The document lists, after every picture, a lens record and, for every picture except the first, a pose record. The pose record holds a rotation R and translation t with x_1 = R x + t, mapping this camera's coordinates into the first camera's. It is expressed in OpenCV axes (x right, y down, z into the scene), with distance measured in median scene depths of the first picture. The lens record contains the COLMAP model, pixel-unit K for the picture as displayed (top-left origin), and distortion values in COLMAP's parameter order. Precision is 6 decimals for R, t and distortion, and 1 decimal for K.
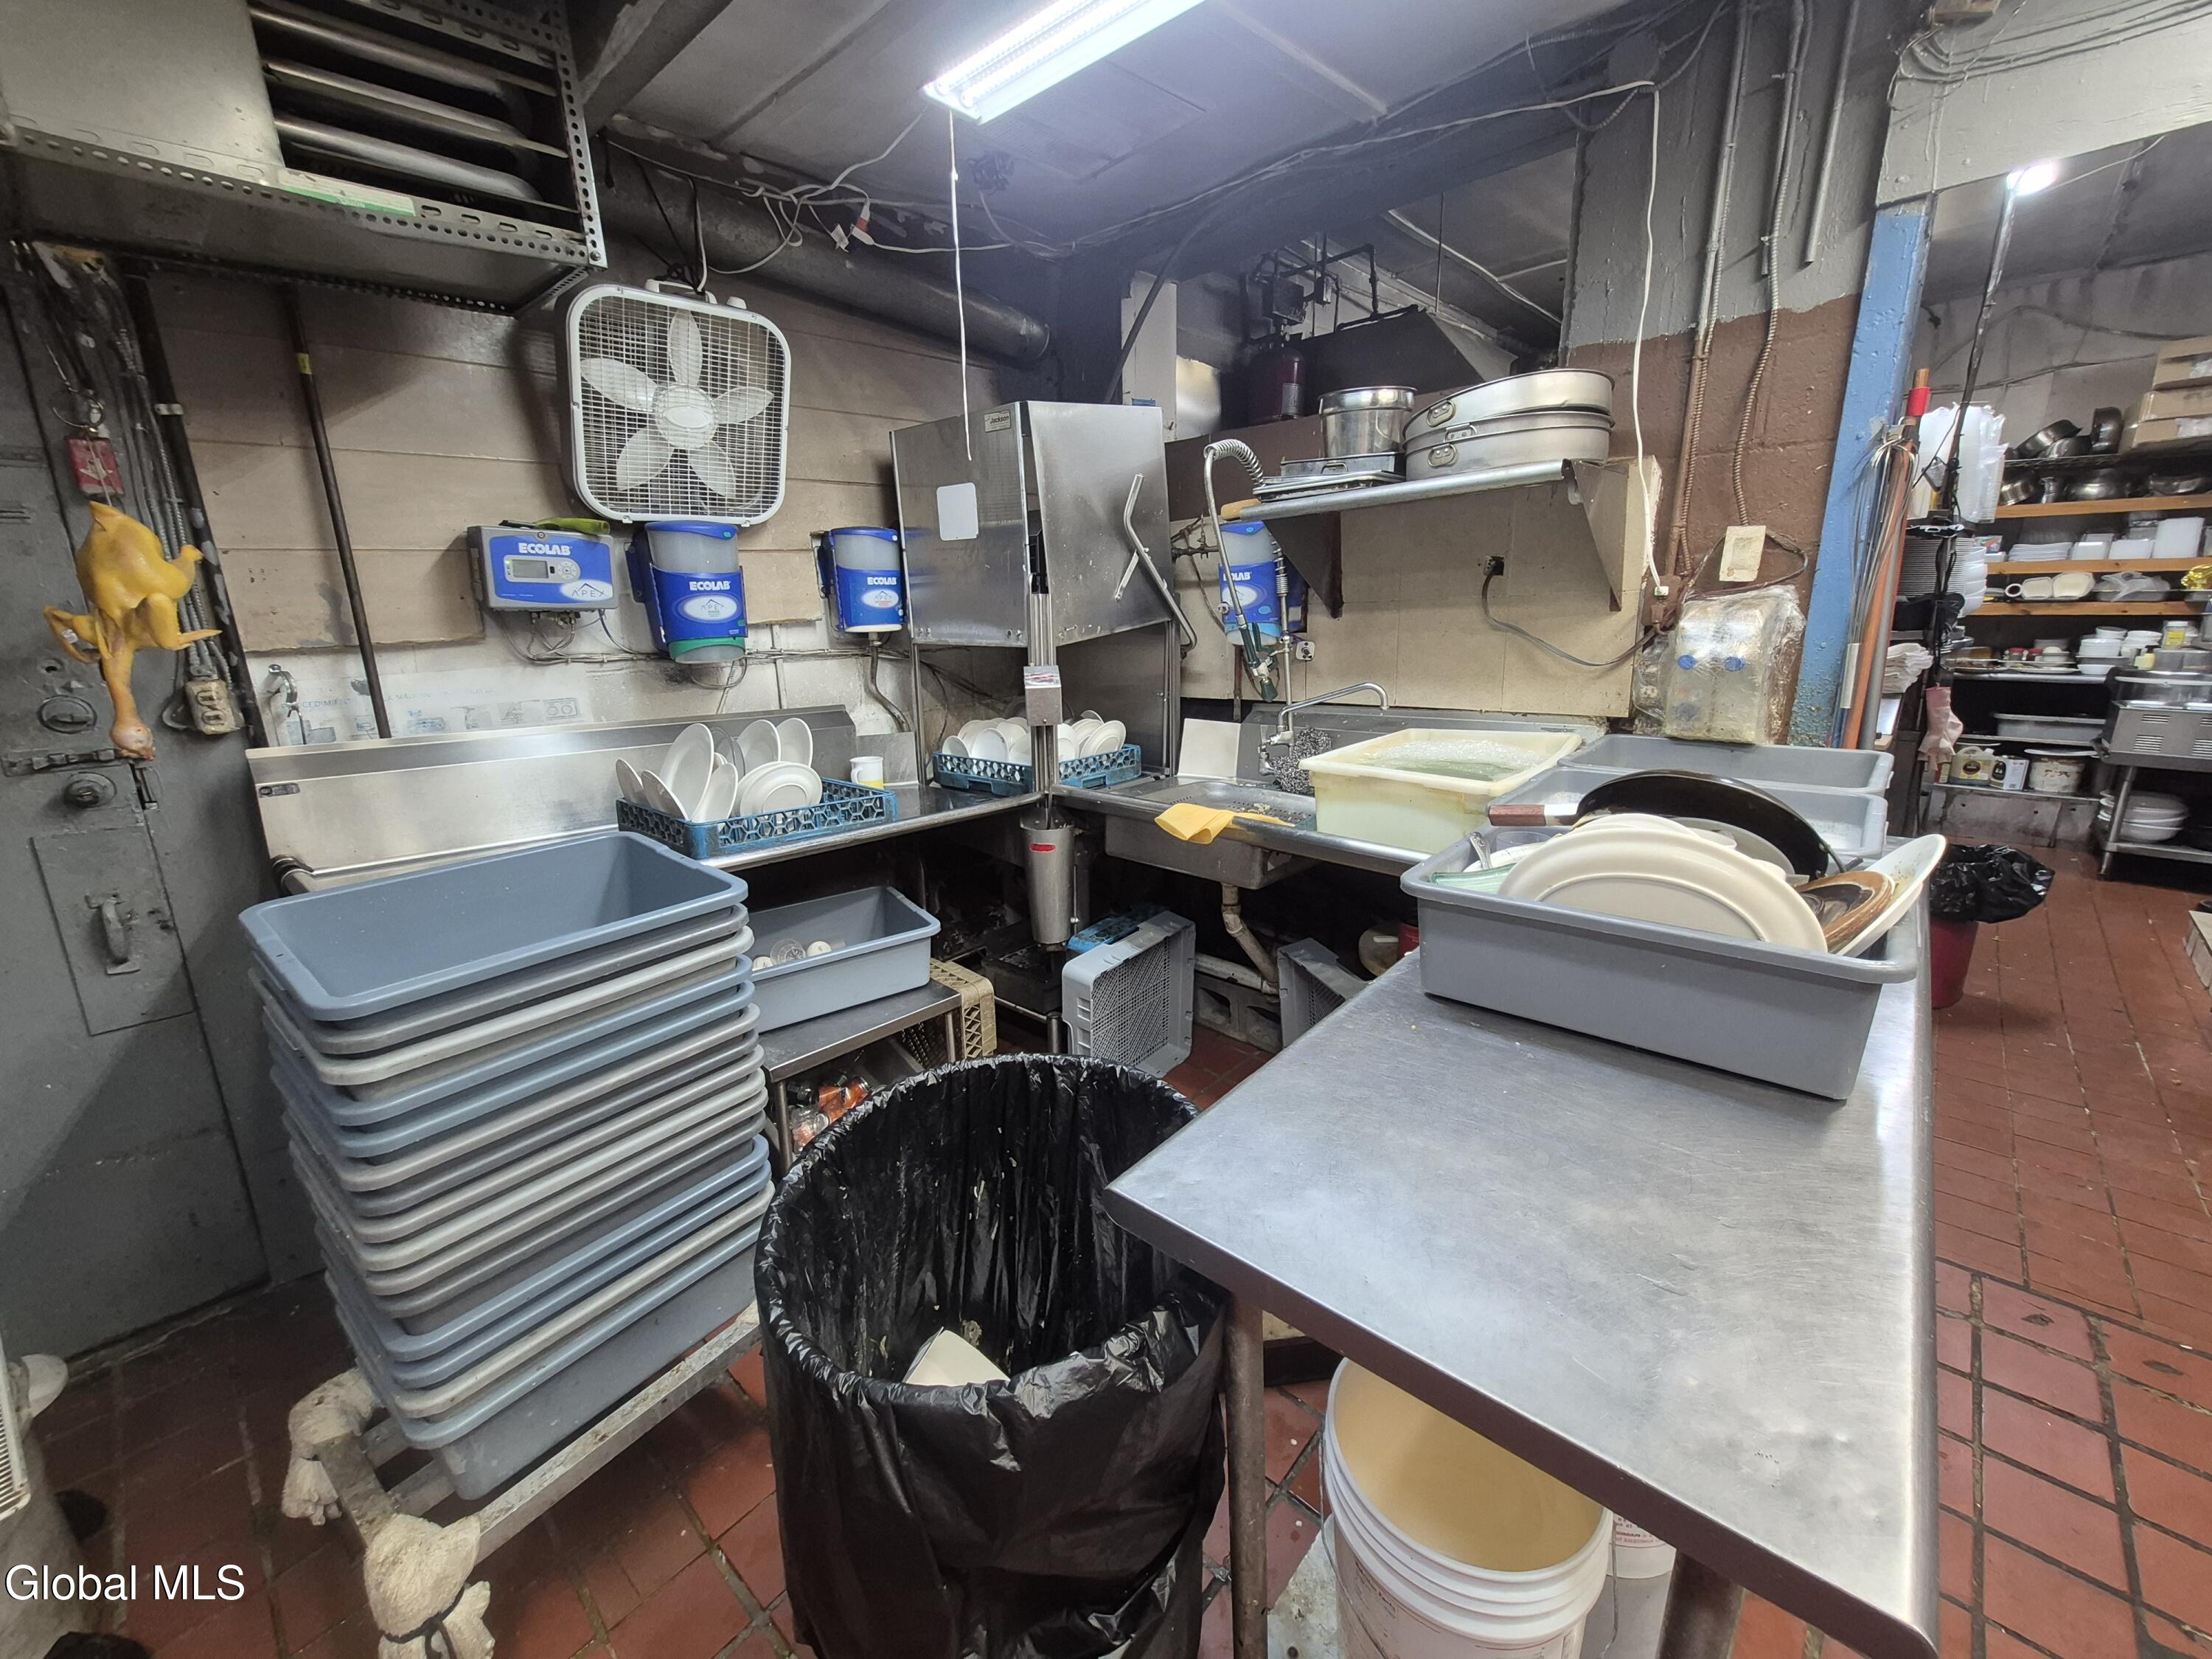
lens RADIAL K [[861.9, 0, 1093.1], [0, 861.9, 827.1], [0, 0, 1]] dist [0.000680, -0.000368]
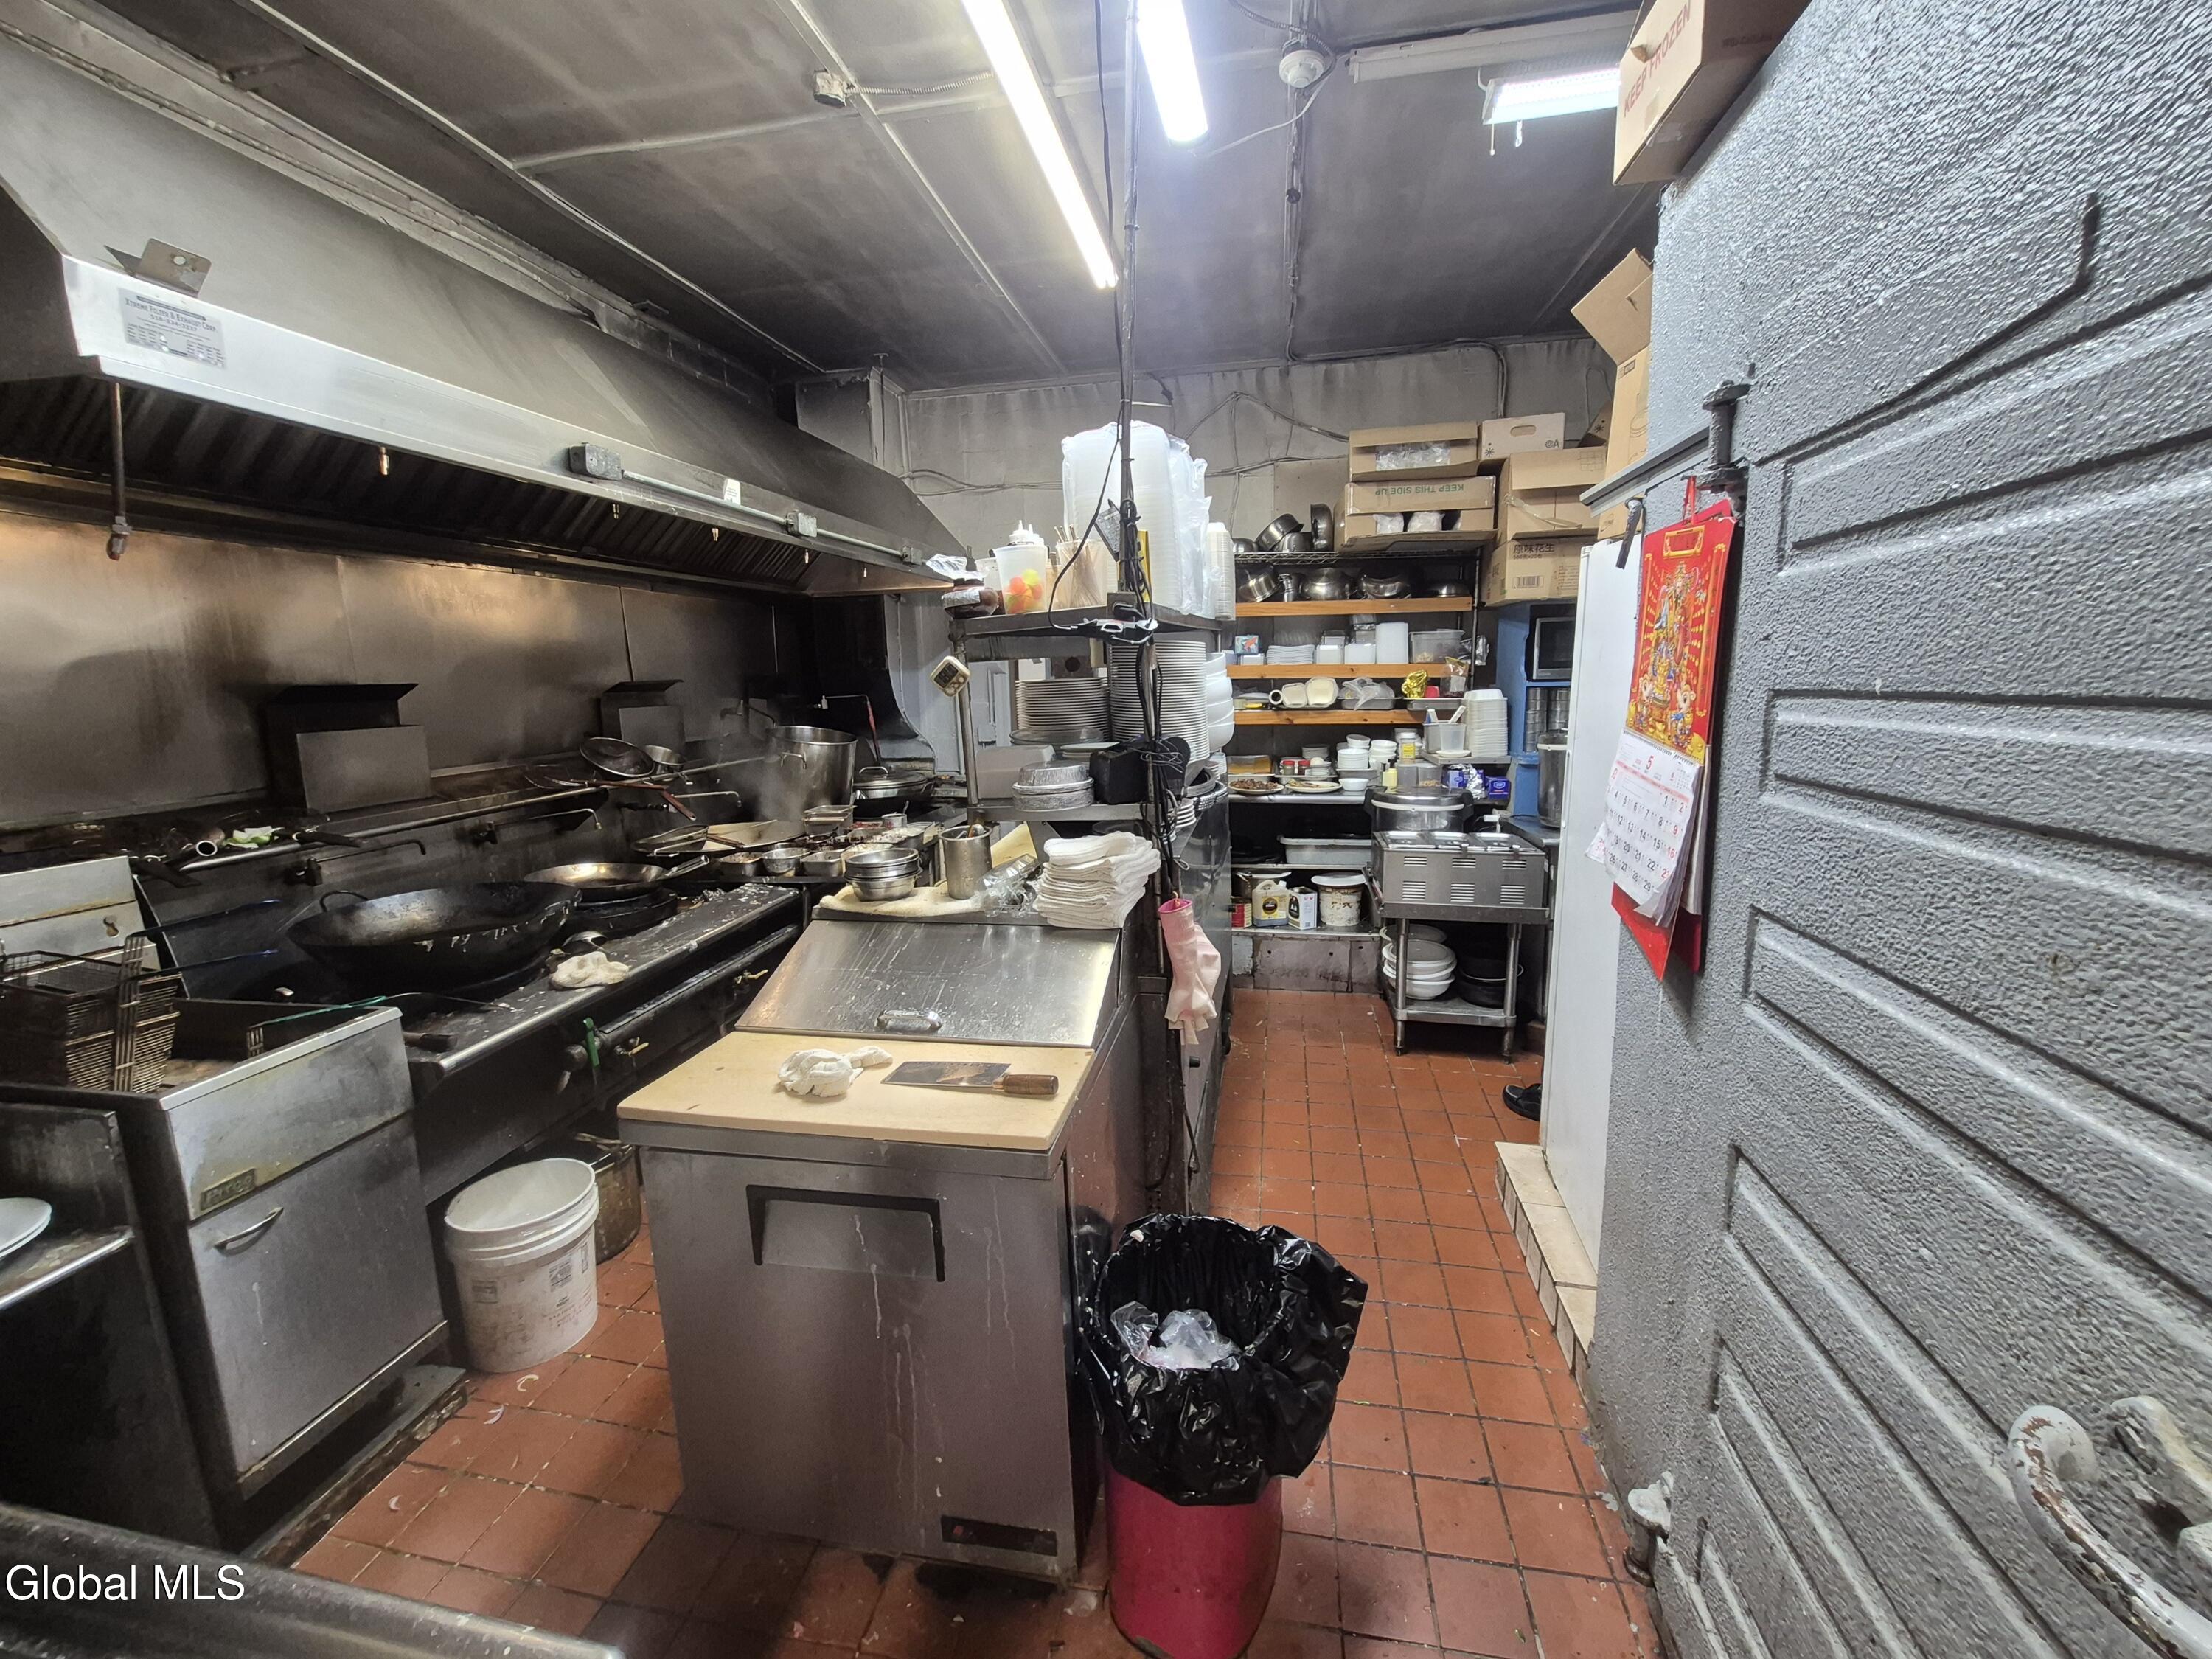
lens RADIAL K [[861.9, 0, 1093.1], [0, 861.9, 827.1], [0, 0, 1]] dist [0.000680, -0.000368]
pose [[0.842301, -0.093647, 0.530810, 0.444750], [0.138409, 0.989348, -0.045088, -0.133361], [-0.520934, 0.111447, 0.846291, 0.378728]]
